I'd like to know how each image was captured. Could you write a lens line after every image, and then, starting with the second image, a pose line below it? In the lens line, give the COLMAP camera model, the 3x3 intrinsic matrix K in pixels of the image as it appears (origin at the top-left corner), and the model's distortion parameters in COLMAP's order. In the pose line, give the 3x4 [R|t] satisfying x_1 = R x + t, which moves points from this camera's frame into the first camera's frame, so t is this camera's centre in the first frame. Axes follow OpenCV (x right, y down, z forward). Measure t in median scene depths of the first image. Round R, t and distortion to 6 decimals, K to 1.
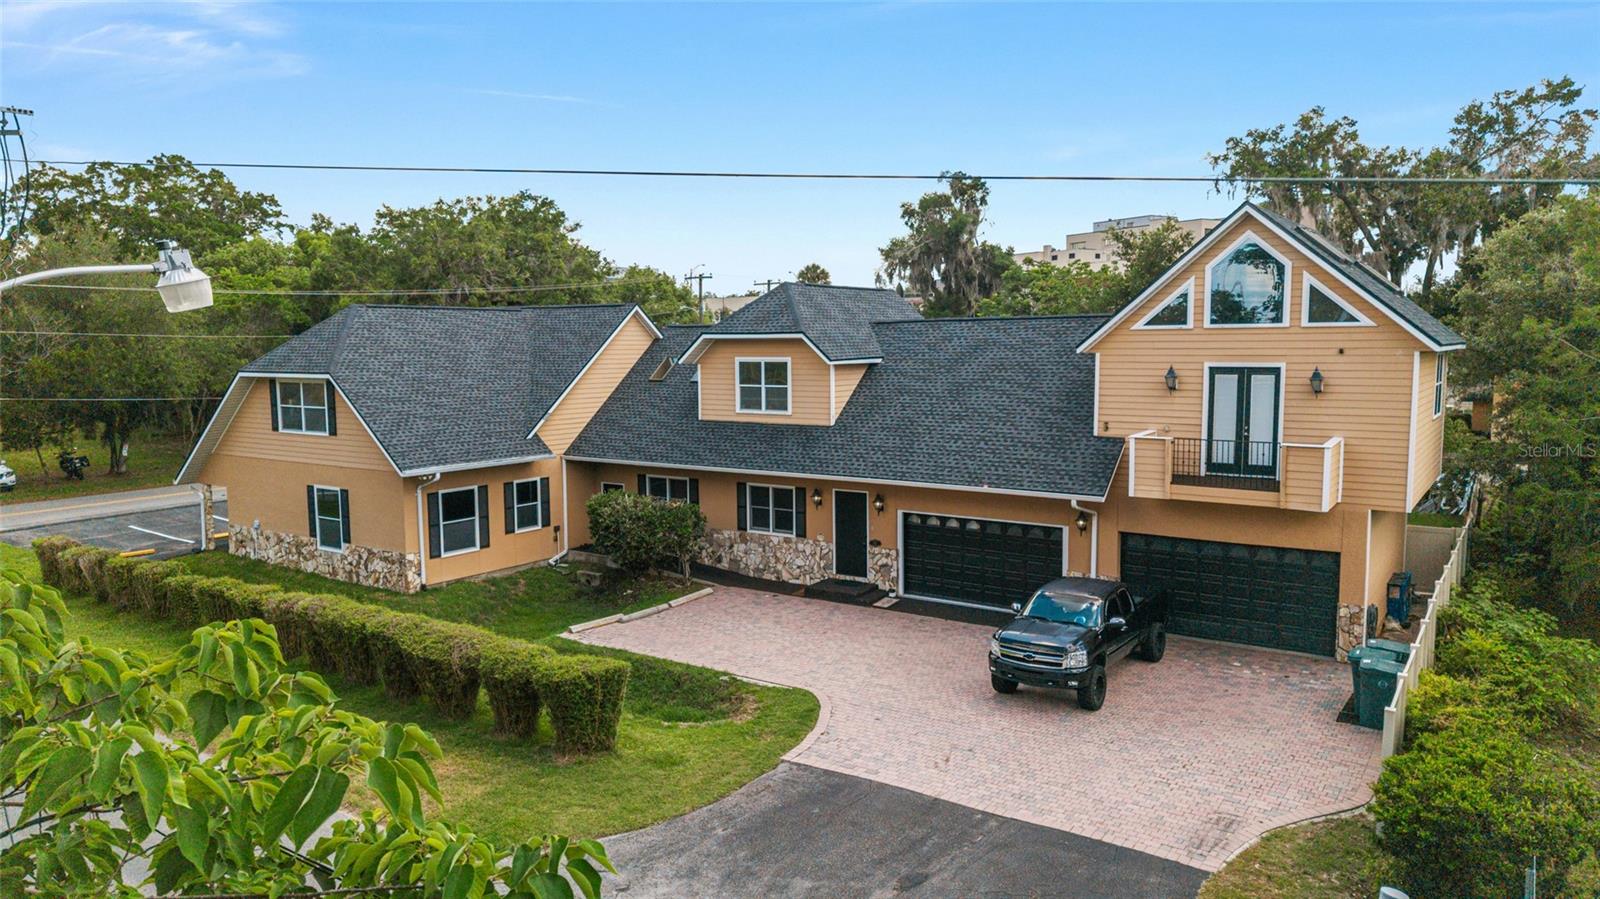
lens RADIAL K [[1057.4, 0, 800.0], [0, 1057.4, 449.5], [0, 0, 1]] dist [0.085651, -0.140380]
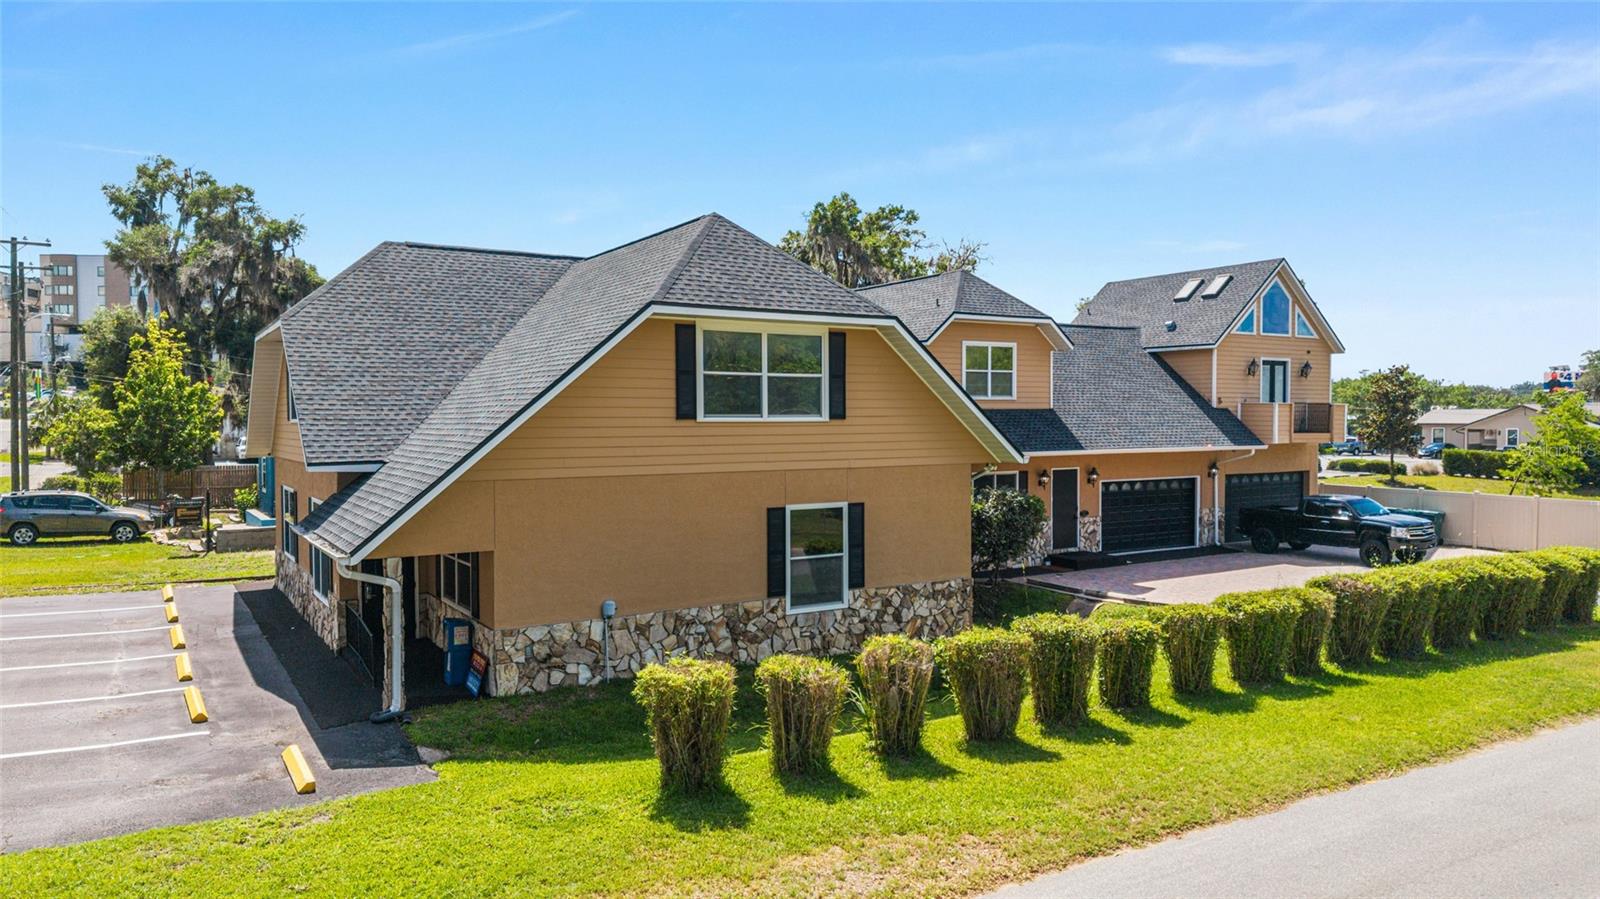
lens RADIAL K [[1067.1, 0, 796.9], [0, 1067.1, 456.1], [0, 0, 1]] dist [0.043889, -0.047166]
pose [[0.400377, -0.025648, 0.915991, -1.027674], [0.094632, 0.995421, -0.013491, 0.014614], [-0.911451, 0.092084, 0.400971, 0.781531]]
